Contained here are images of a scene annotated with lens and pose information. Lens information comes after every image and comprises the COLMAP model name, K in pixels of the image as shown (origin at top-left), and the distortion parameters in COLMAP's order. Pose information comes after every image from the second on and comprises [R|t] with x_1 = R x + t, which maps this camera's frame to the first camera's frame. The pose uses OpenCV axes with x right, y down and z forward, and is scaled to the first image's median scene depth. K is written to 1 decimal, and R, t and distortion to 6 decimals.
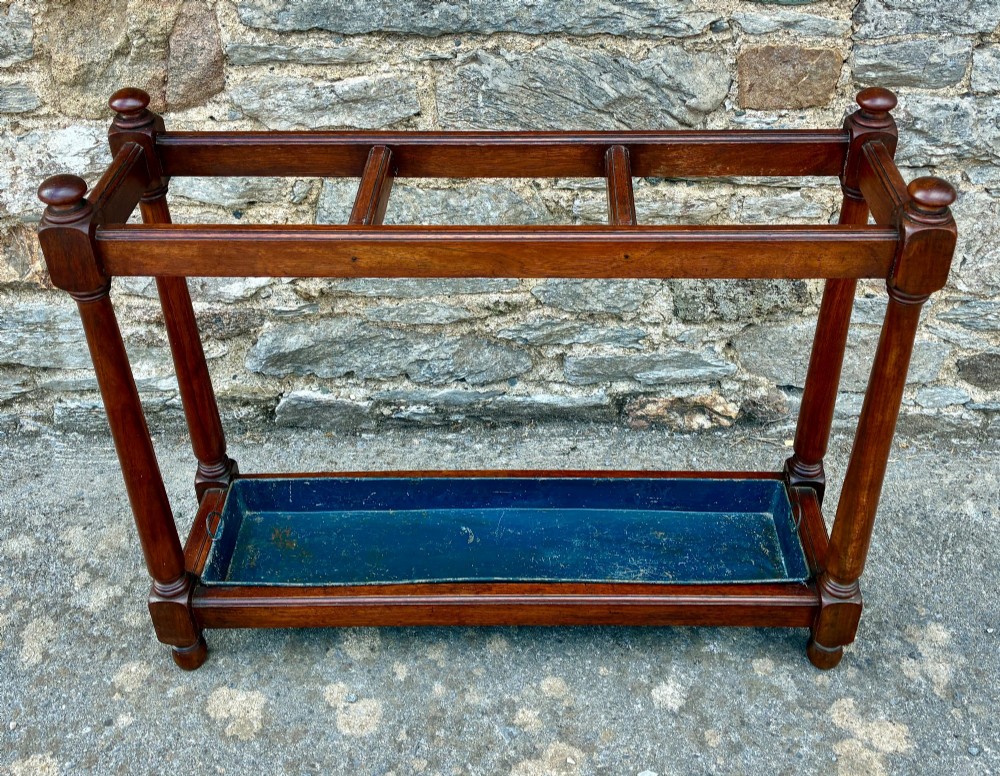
lens RADIAL K [[1088.6, 0, 523.6], [0, 1088.6, 276.0], [0, 0, 1]] dist [0.124843, -0.377507]
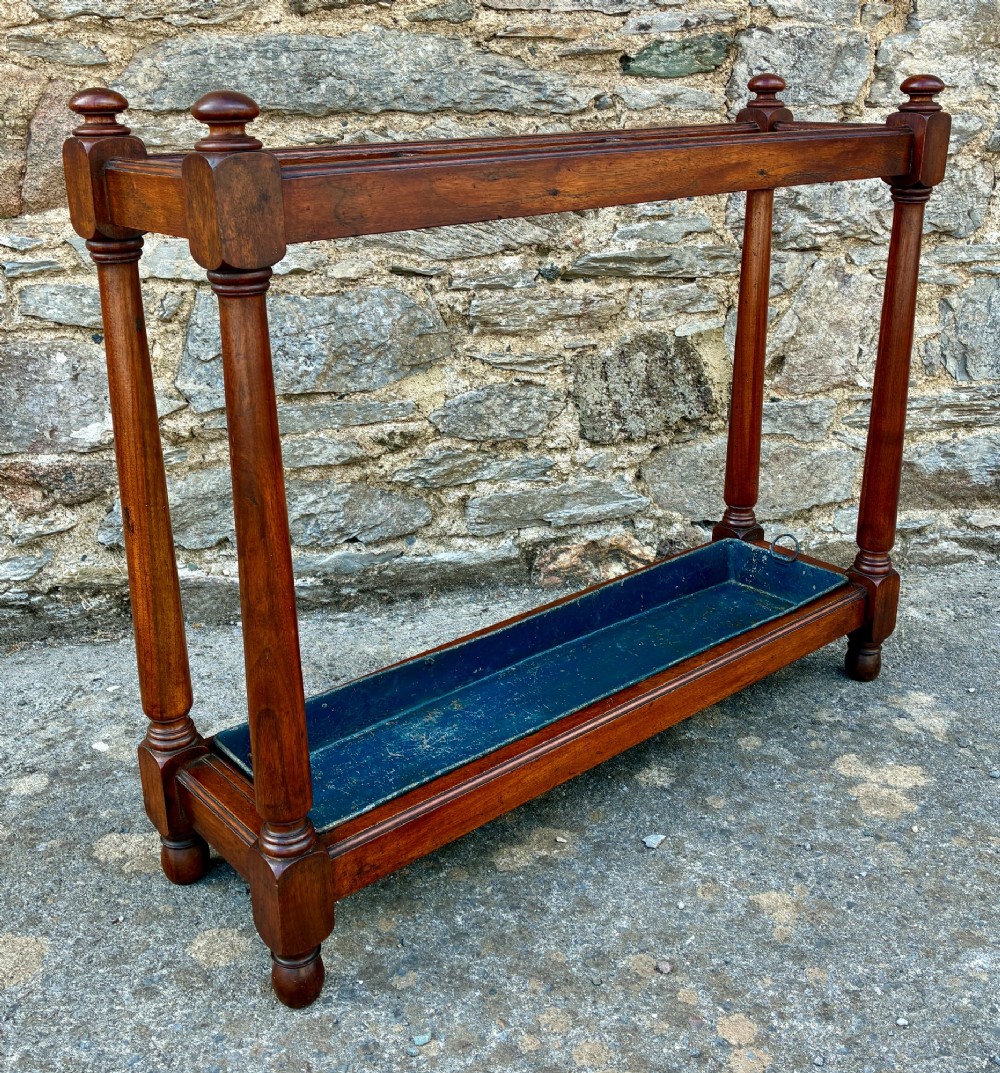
lens RADIAL K [[1167.6, 0, 487.4], [0, 1167.6, 462.3], [0, 0, 1]] dist [0.137802, -0.491815]
pose [[0.981923, -0.060861, 0.179230, -0.130575], [0.109823, 0.954402, -0.277589, 0.348936], [-0.154164, 0.292255, 0.943833, 0.078457]]
